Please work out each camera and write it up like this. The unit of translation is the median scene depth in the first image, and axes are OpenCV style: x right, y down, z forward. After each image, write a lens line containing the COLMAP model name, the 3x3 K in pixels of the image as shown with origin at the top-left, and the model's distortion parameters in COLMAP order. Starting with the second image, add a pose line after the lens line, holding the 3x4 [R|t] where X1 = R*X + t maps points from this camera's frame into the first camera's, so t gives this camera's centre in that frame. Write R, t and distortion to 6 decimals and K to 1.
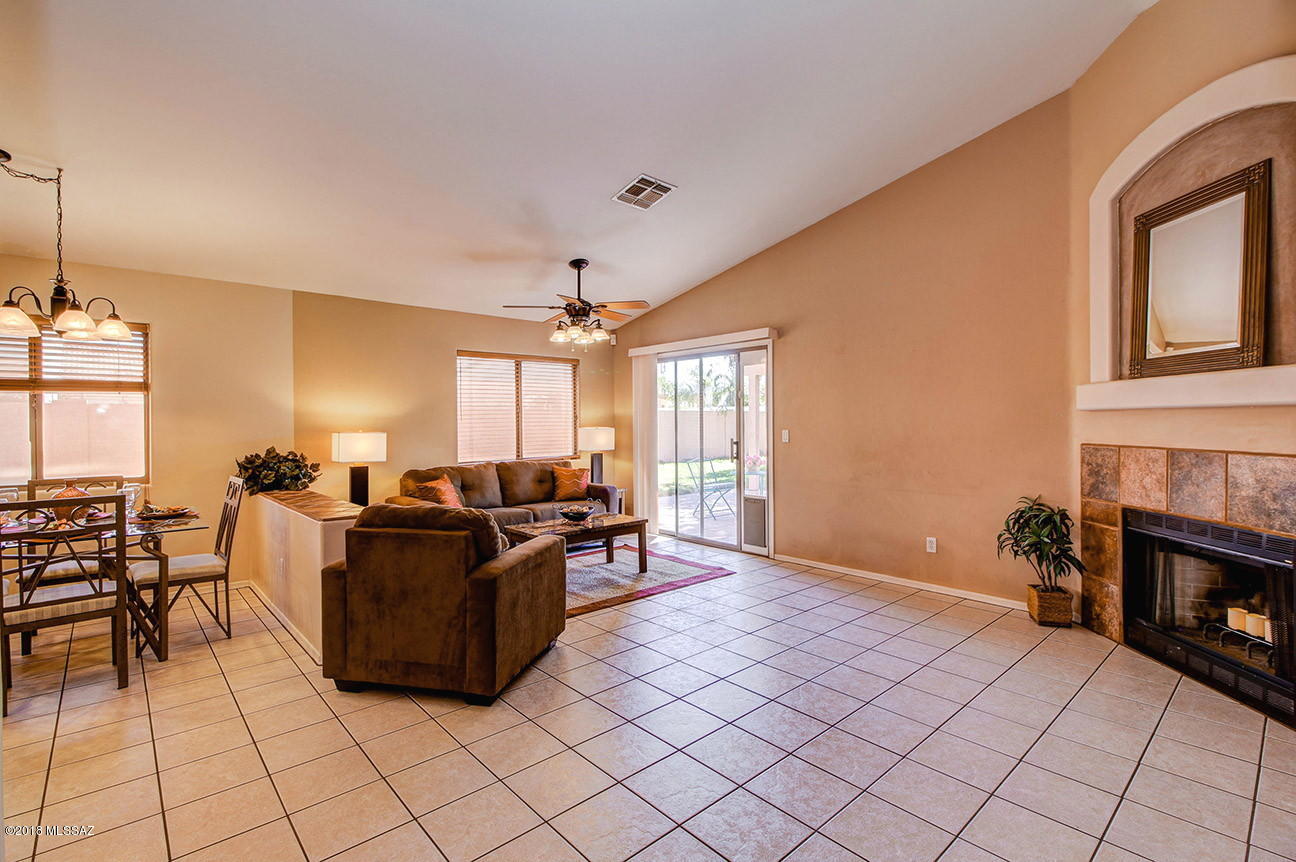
lens RADIAL K [[611.9, 0, 656.3], [0, 611.9, 425.5], [0, 0, 1]] dist [0.034438, -0.018648]
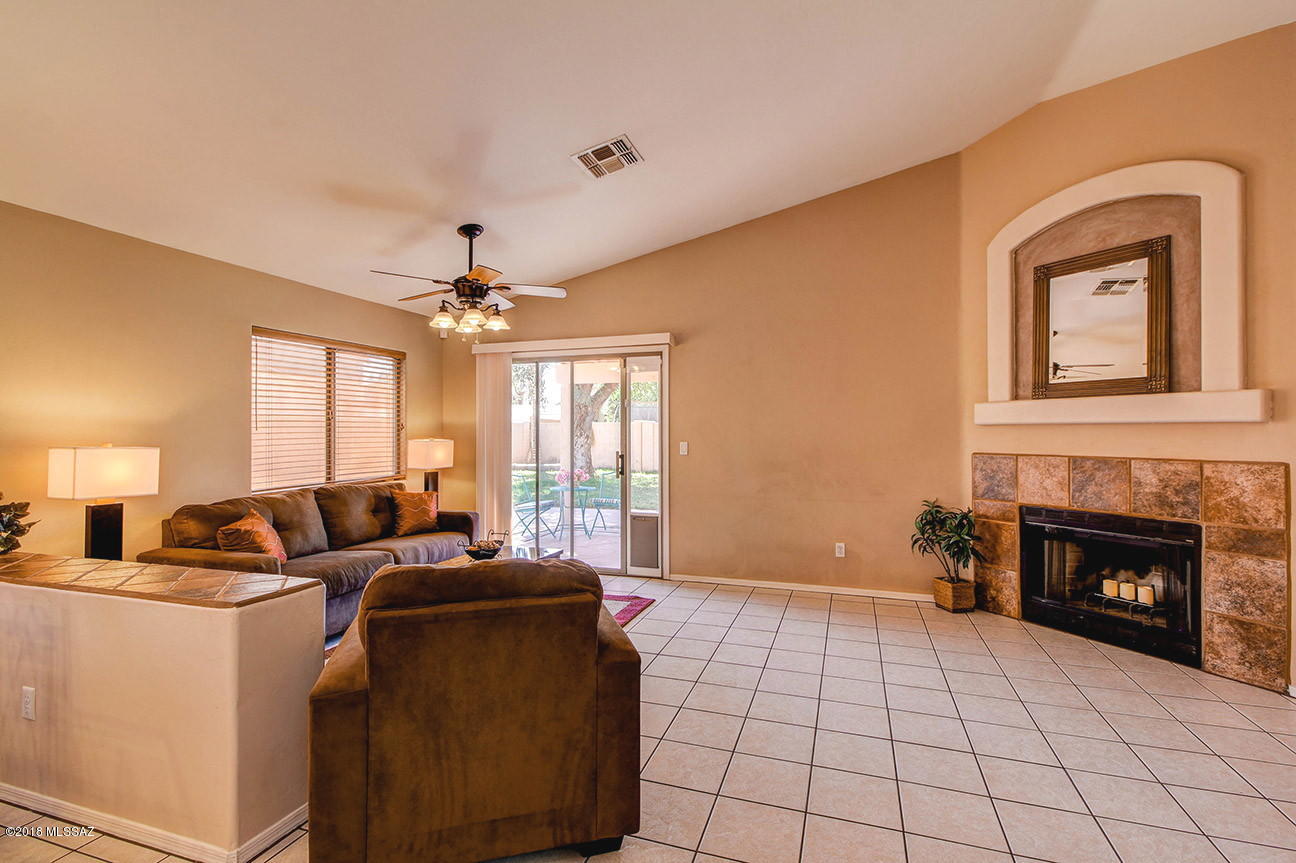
lens RADIAL K [[611.9, 0, 656.3], [0, 611.9, 426.0], [0, 0, 1]] dist [0.034438, -0.018648]
pose [[0.868679, 0.011205, 0.495248, -0.423078], [-0.001690, 0.999805, -0.019656, 0.001974], [-0.495372, 0.016238, 0.868529, 0.279328]]
